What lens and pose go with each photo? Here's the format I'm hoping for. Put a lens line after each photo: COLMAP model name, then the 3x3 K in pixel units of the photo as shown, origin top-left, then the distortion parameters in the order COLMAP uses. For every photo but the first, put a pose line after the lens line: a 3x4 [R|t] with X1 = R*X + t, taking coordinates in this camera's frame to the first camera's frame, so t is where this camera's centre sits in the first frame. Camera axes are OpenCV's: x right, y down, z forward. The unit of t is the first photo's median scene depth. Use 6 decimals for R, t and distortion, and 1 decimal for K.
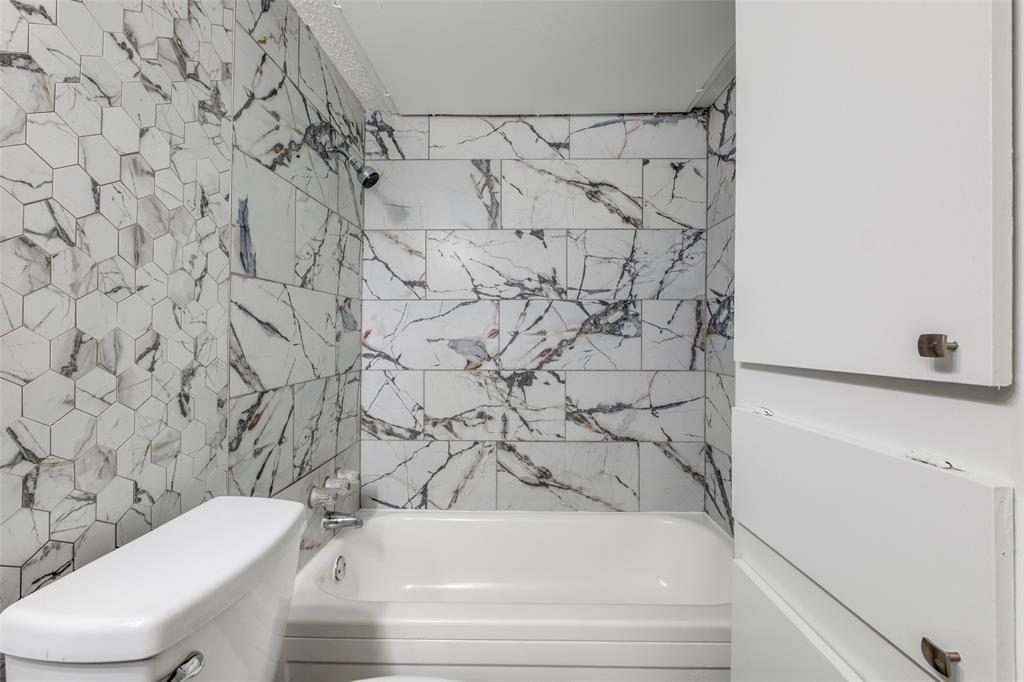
lens RADIAL K [[451.9, 0, 511.2], [0, 451.9, 335.1], [0, 0, 1]] dist [0.000293, -0.002866]
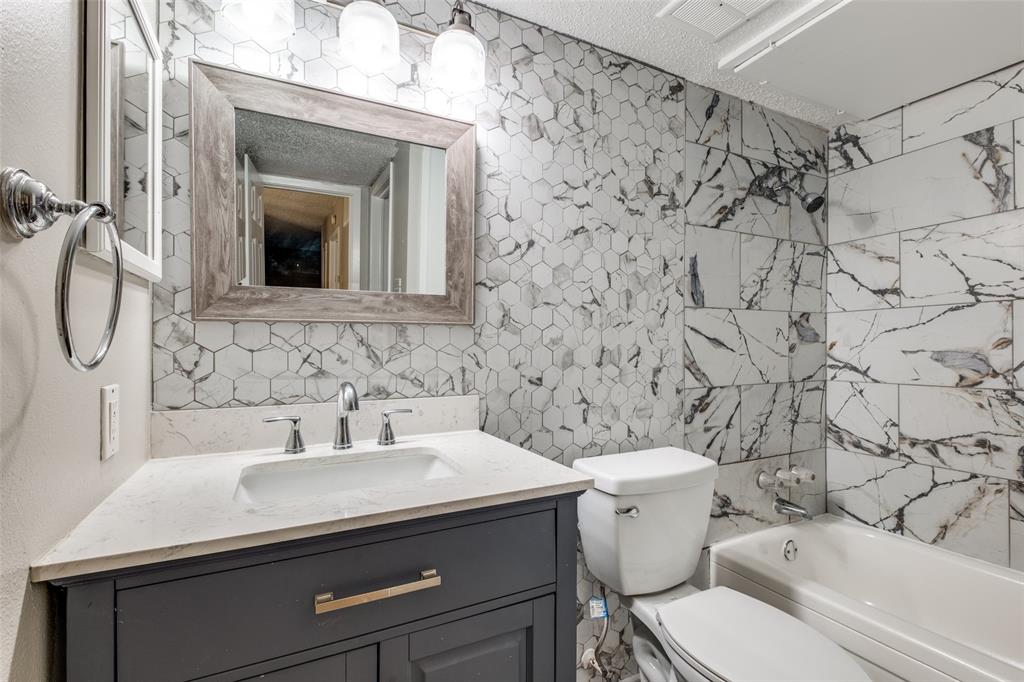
lens RADIAL K [[451.6, 0, 512.0], [0, 451.6, 341.0], [0, 0, 1]] dist [0.000181, -0.000400]
pose [[0.465337, -0.019430, -0.884920, 0.273110], [0.006557, 0.999807, -0.018505, 0.001459], [0.885109, 0.002809, 0.465375, -0.136841]]
